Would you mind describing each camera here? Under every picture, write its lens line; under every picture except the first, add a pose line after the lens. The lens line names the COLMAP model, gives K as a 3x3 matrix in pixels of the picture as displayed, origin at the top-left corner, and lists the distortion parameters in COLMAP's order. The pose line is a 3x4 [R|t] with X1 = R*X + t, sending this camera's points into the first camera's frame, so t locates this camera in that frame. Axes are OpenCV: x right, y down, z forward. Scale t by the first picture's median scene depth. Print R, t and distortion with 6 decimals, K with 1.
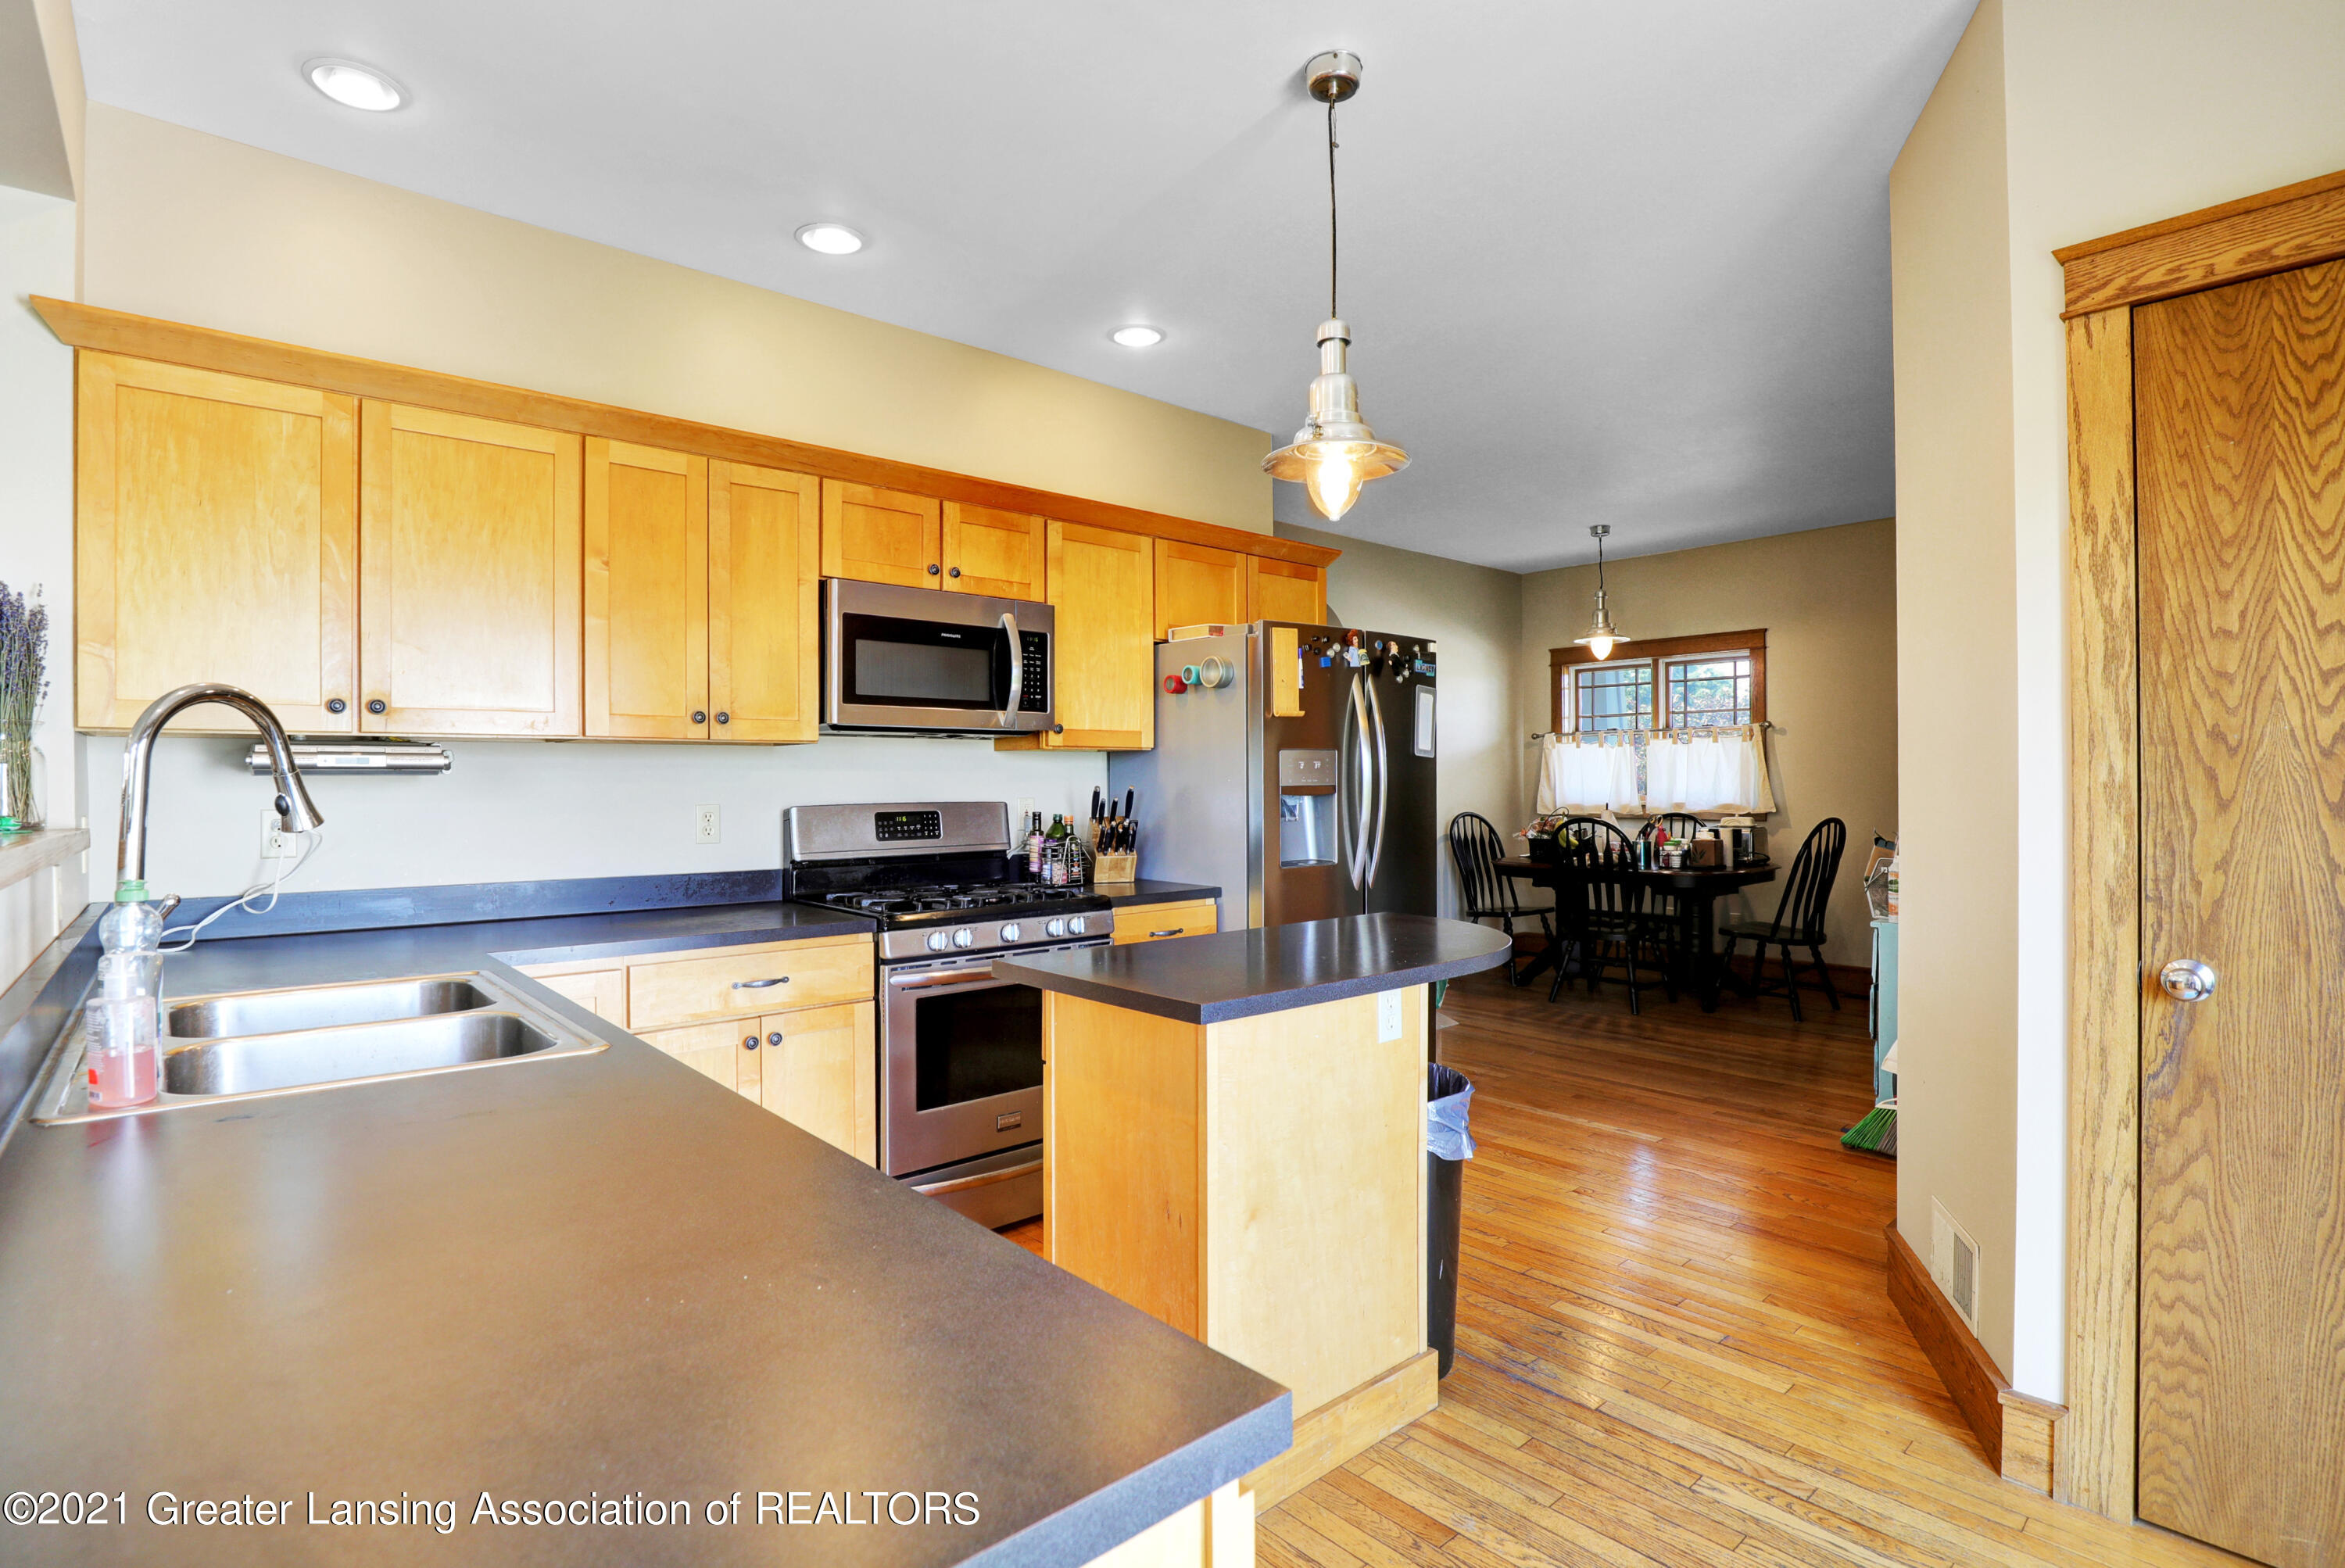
lens RADIAL K [[1118.7, 0, 1172.5], [0, 1118.7, 784.0], [0, 0, 1]] dist [-0.025356, 0.000033]
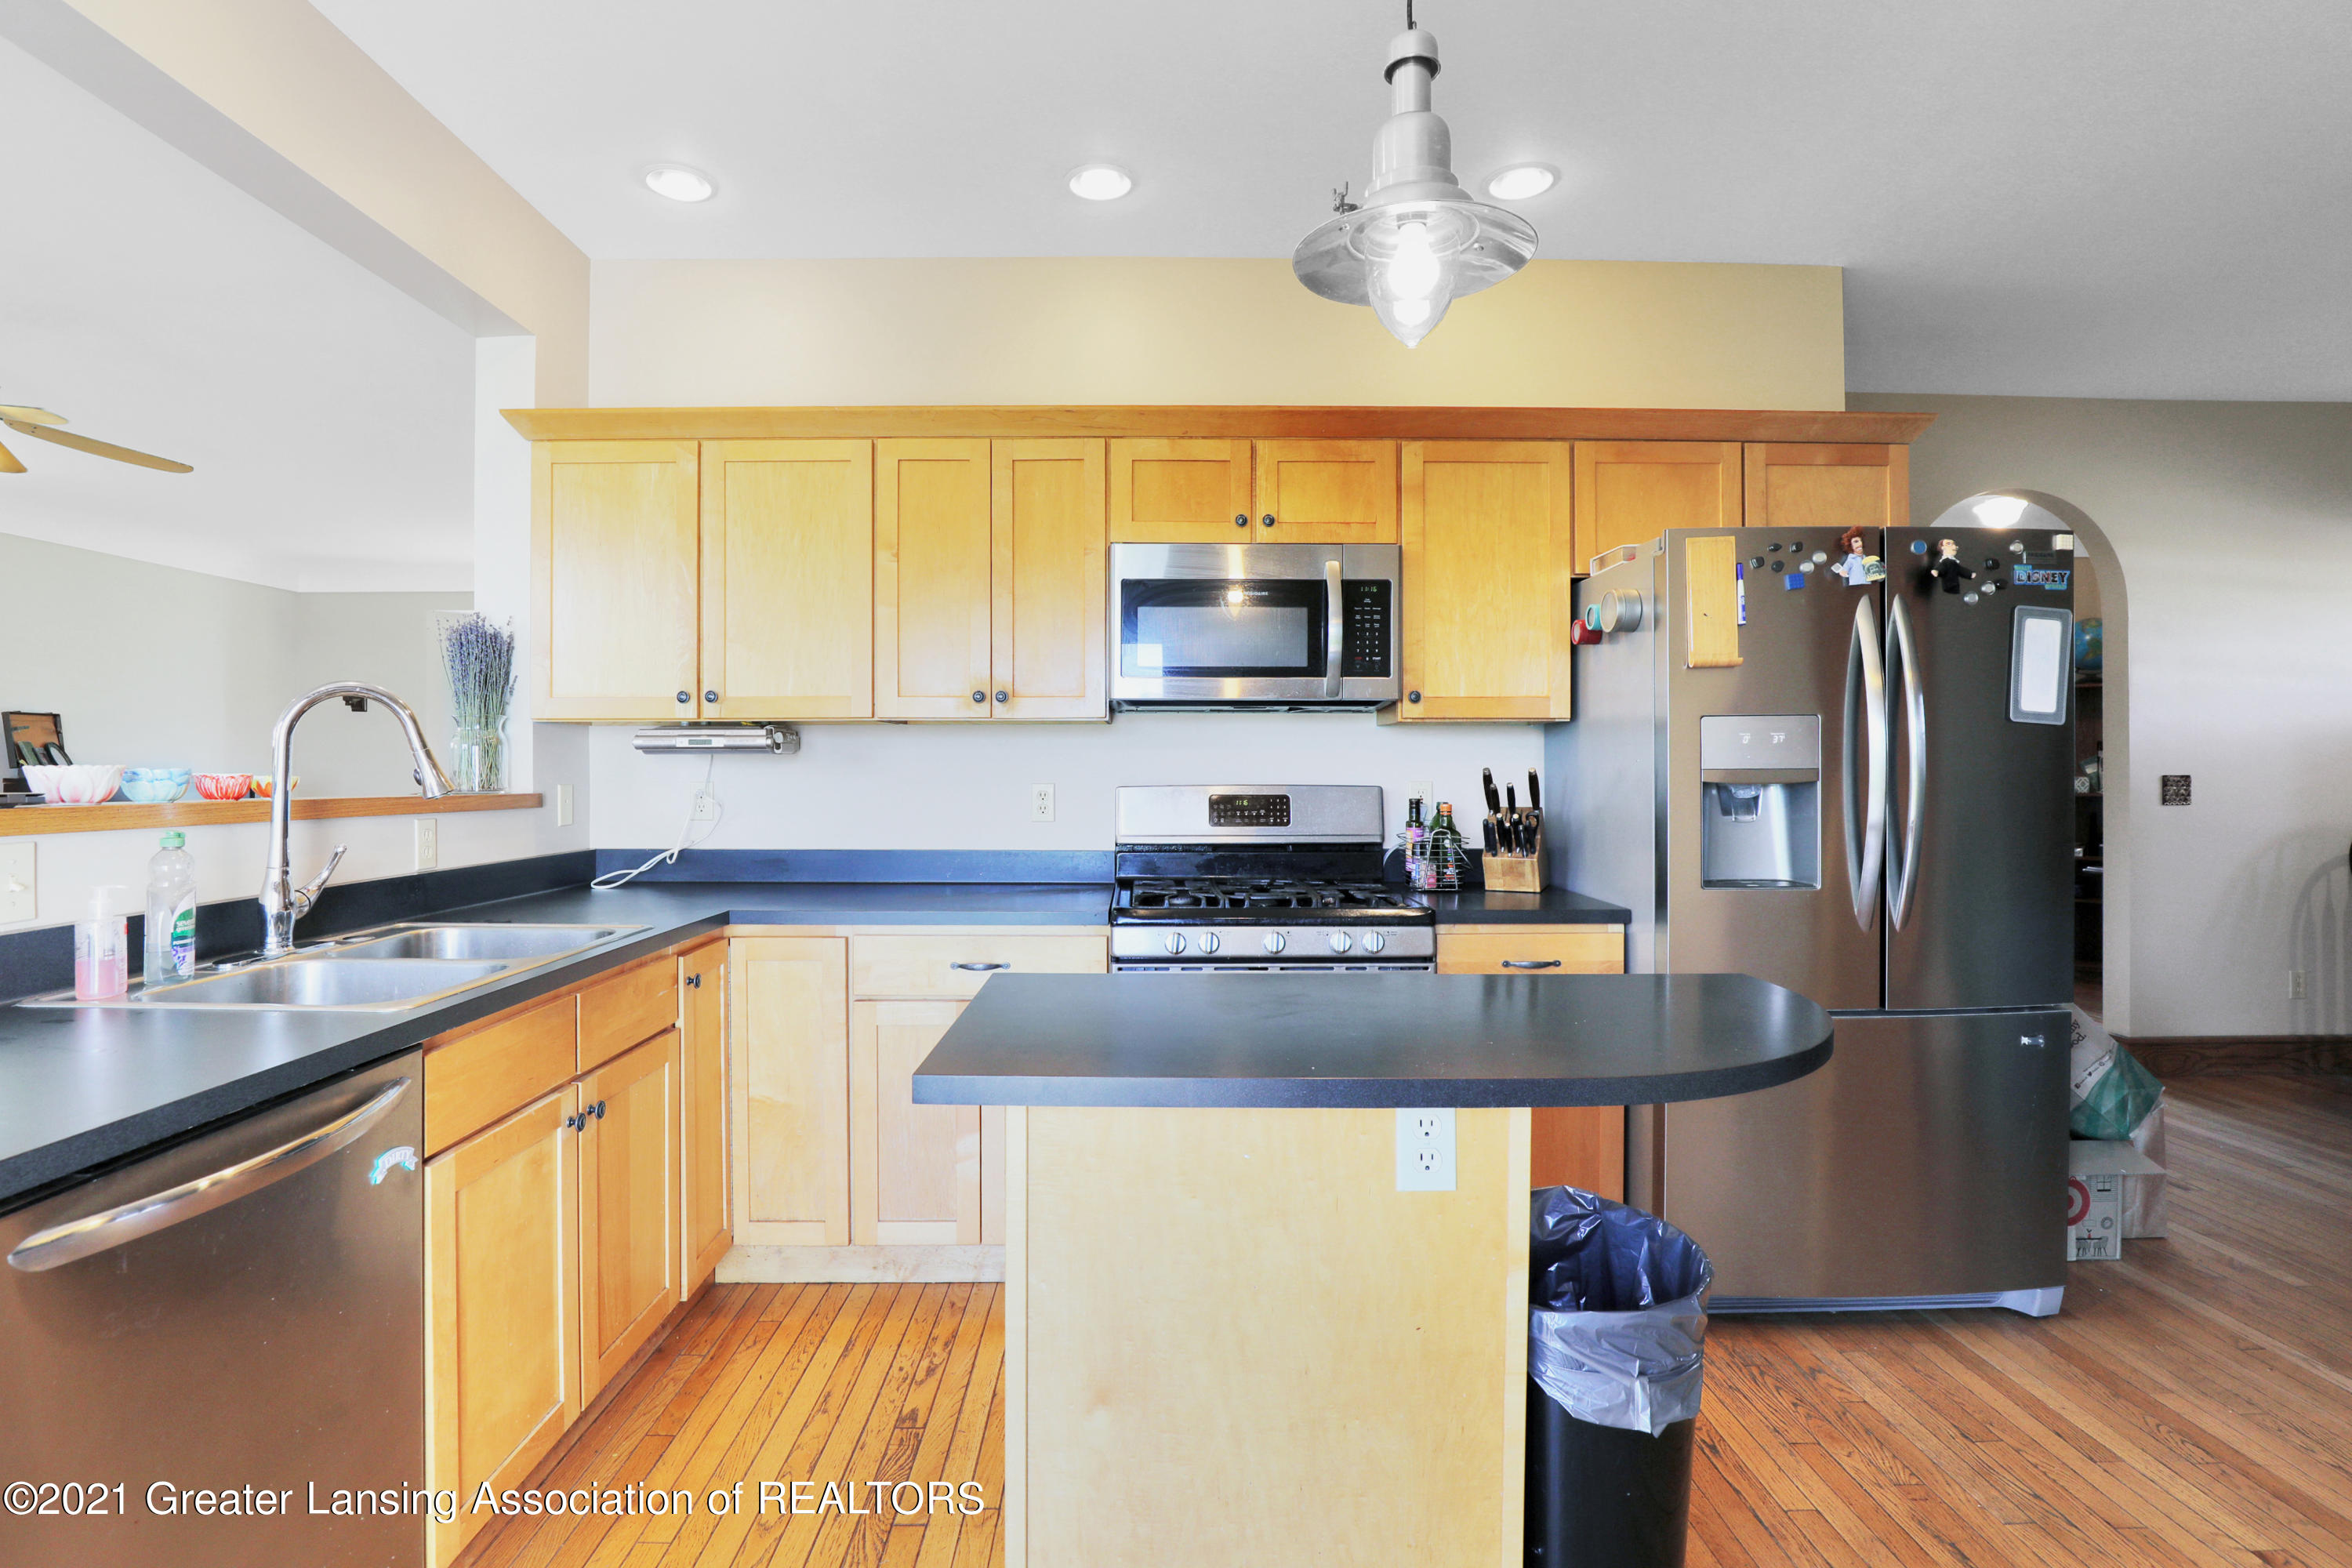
lens RADIAL K [[1104.3, 0, 1171.7], [0, 1104.3, 770.6], [0, 0, 1]] dist [-0.021168, 0.001155]
pose [[0.760081, 0.007602, -0.649784, 0.279508], [-0.005322, 0.999971, 0.005474, 0.000631], [0.649806, -0.000702, 0.760100, 0.271056]]
